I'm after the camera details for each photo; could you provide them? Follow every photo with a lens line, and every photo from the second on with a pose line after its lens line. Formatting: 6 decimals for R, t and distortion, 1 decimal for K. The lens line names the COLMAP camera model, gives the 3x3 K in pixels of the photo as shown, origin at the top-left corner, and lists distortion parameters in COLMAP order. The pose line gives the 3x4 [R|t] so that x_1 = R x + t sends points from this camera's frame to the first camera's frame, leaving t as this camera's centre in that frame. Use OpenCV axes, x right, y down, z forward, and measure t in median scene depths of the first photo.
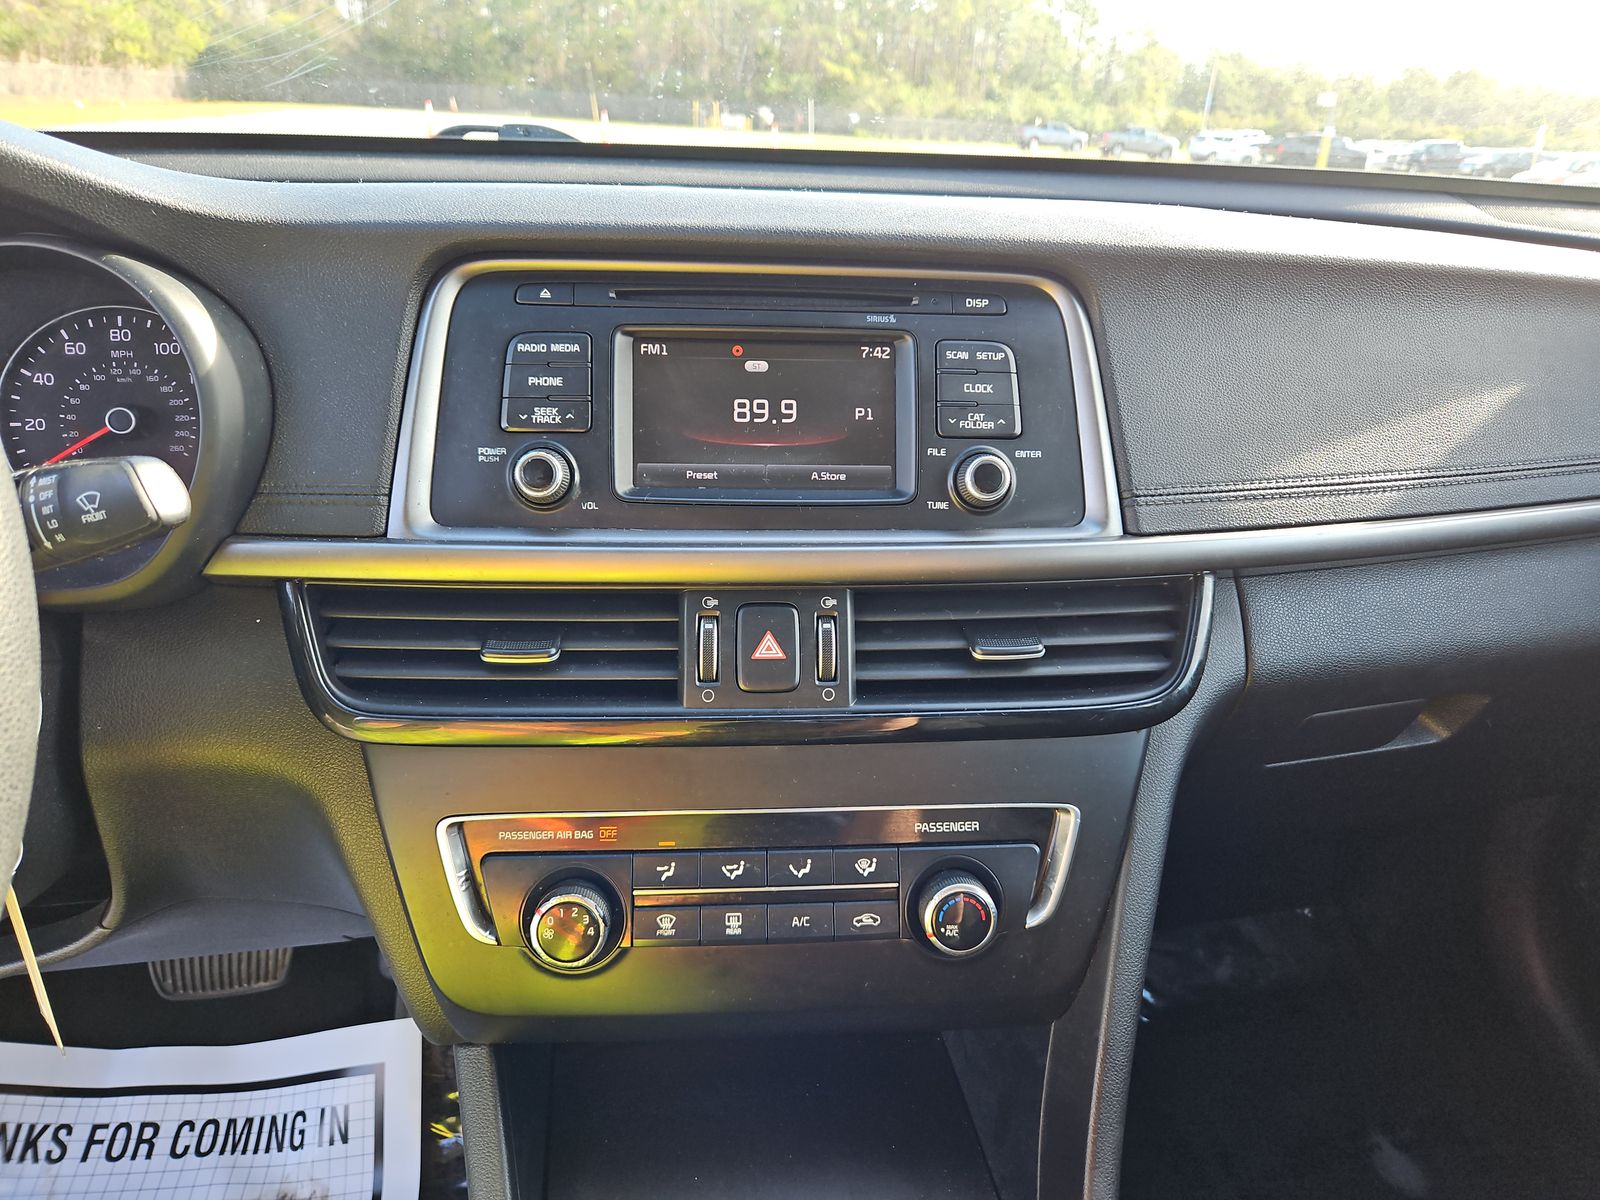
lens RADIAL K [[1083.4, 0, 801.5], [0, 1083.4, 609.9], [0, 0, 1]] dist [0.064009, -0.065853]
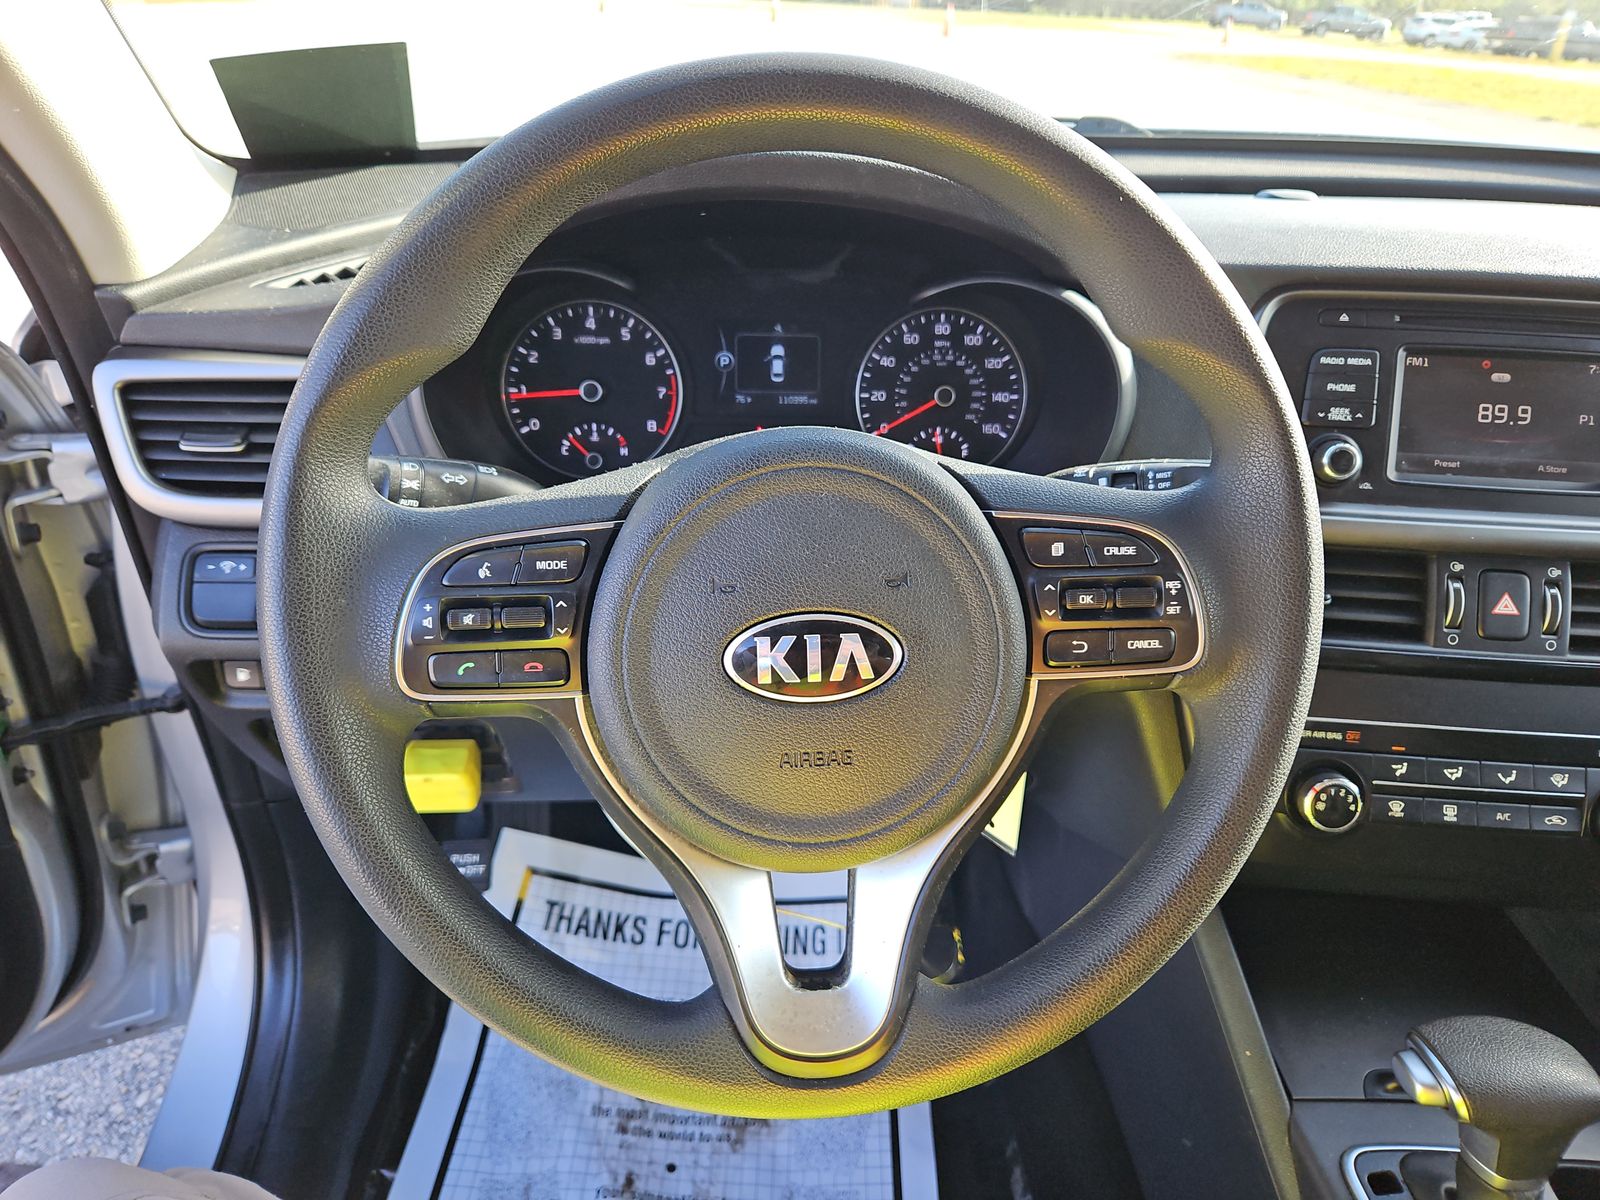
lens RADIAL K [[1079.6, 0, 800.0], [0, 1079.6, 600.0], [0, 0, 1]] dist [0.078956, -0.060206]
pose [[0.991069, 0.070530, -0.113168, -0.677544], [-0.060991, 0.994457, 0.085652, -0.030541], [0.118582, -0.077985, 0.989877, -0.367296]]
